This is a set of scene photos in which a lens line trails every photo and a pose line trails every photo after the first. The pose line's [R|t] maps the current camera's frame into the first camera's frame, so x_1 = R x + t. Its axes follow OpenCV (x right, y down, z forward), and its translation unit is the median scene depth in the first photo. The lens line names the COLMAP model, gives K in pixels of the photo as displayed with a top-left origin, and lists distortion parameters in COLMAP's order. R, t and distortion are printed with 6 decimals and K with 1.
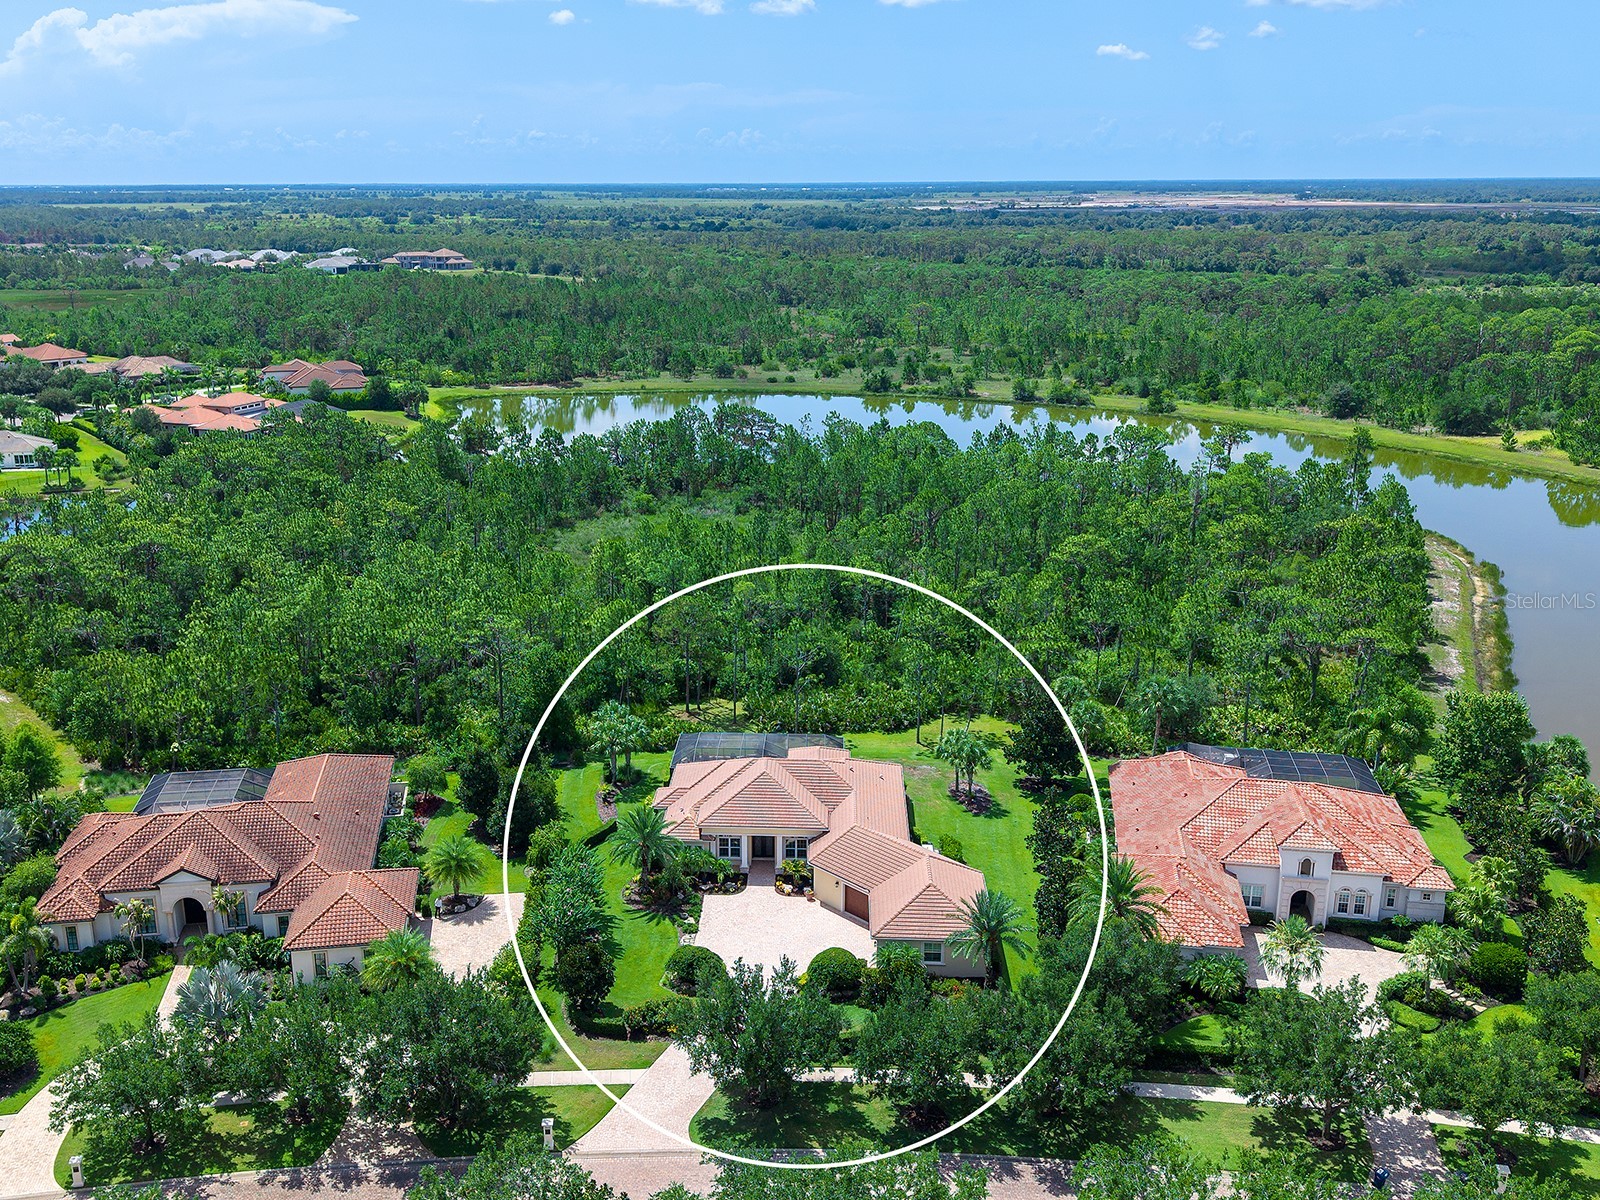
lens RADIAL K [[1475.2, 0, 766.0], [0, 1475.2, 602.6], [0, 0, 1]] dist [0.139764, -0.354119]
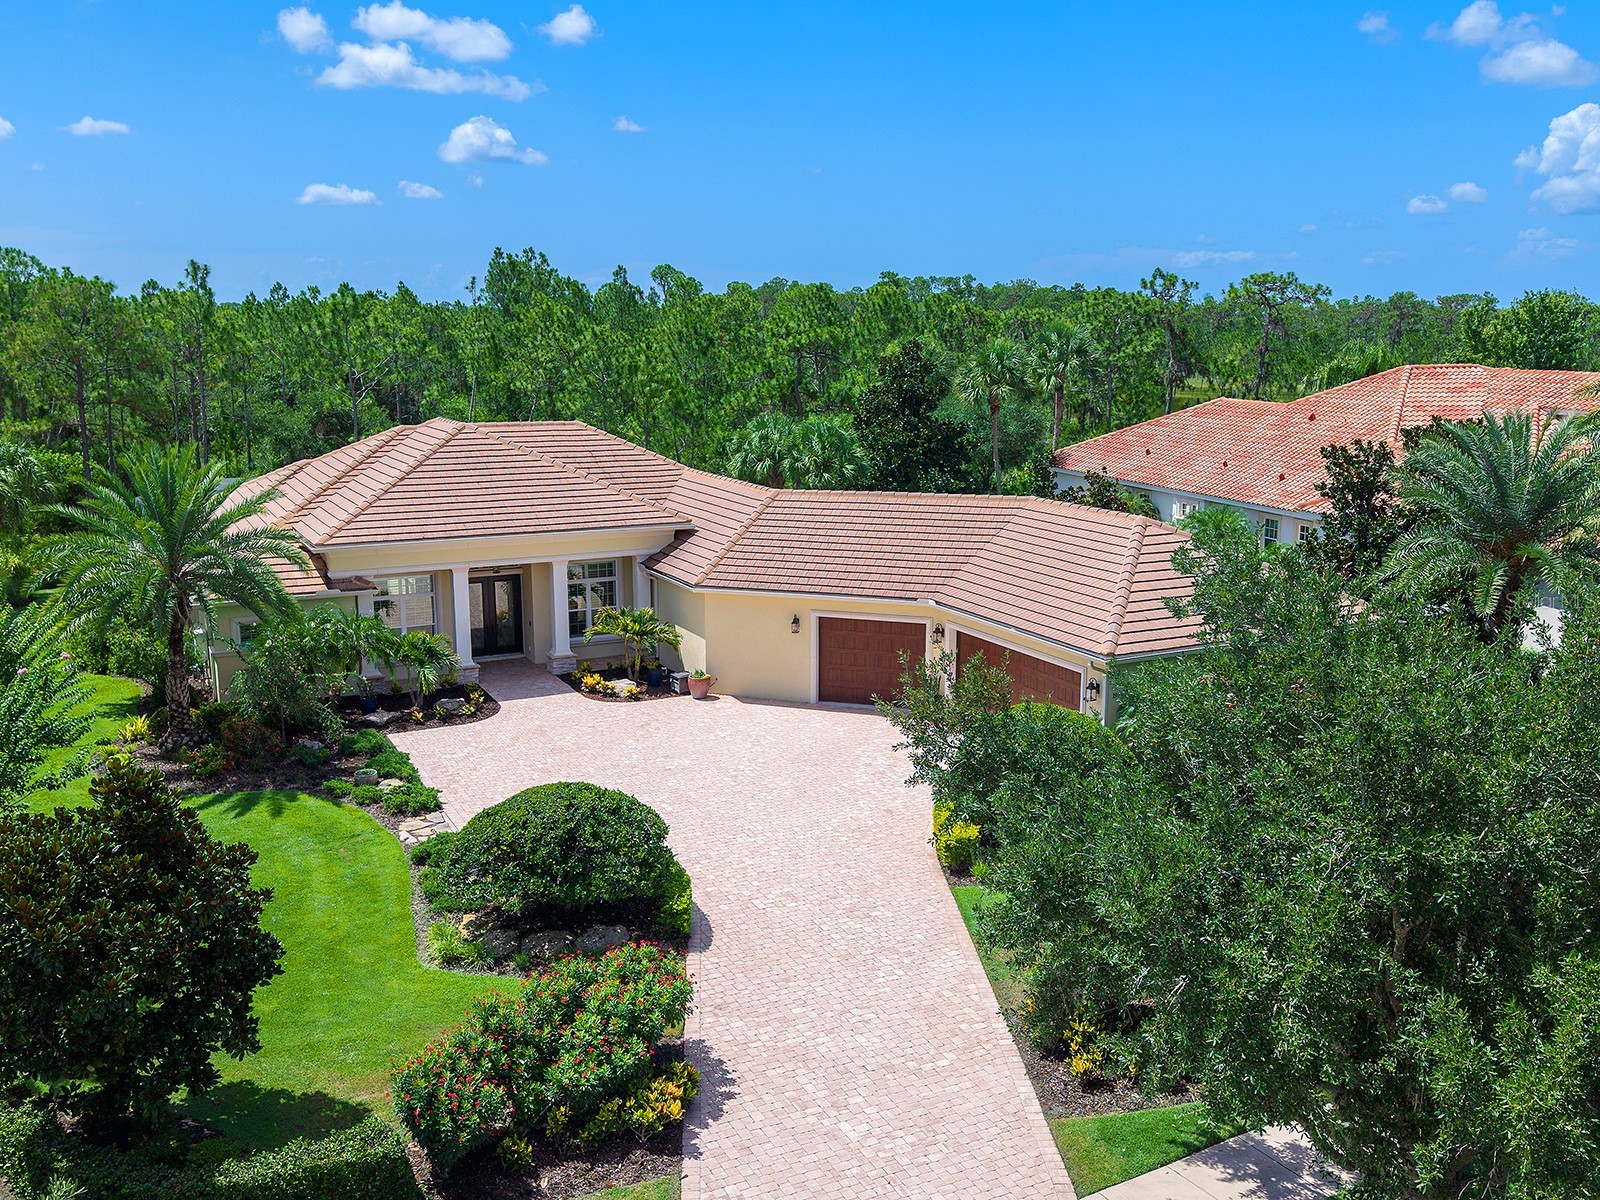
lens RADIAL K [[1416.8, 0, 782.4], [0, 1416.8, 599.4], [0, 0, 1]] dist [0.090533, -0.198739]
pose [[0.871722, -0.090787, 0.481516, -0.102280], [0.131883, 0.989894, -0.052117, 0.179442], [-0.471919, 0.108936, 0.874886, 0.633473]]
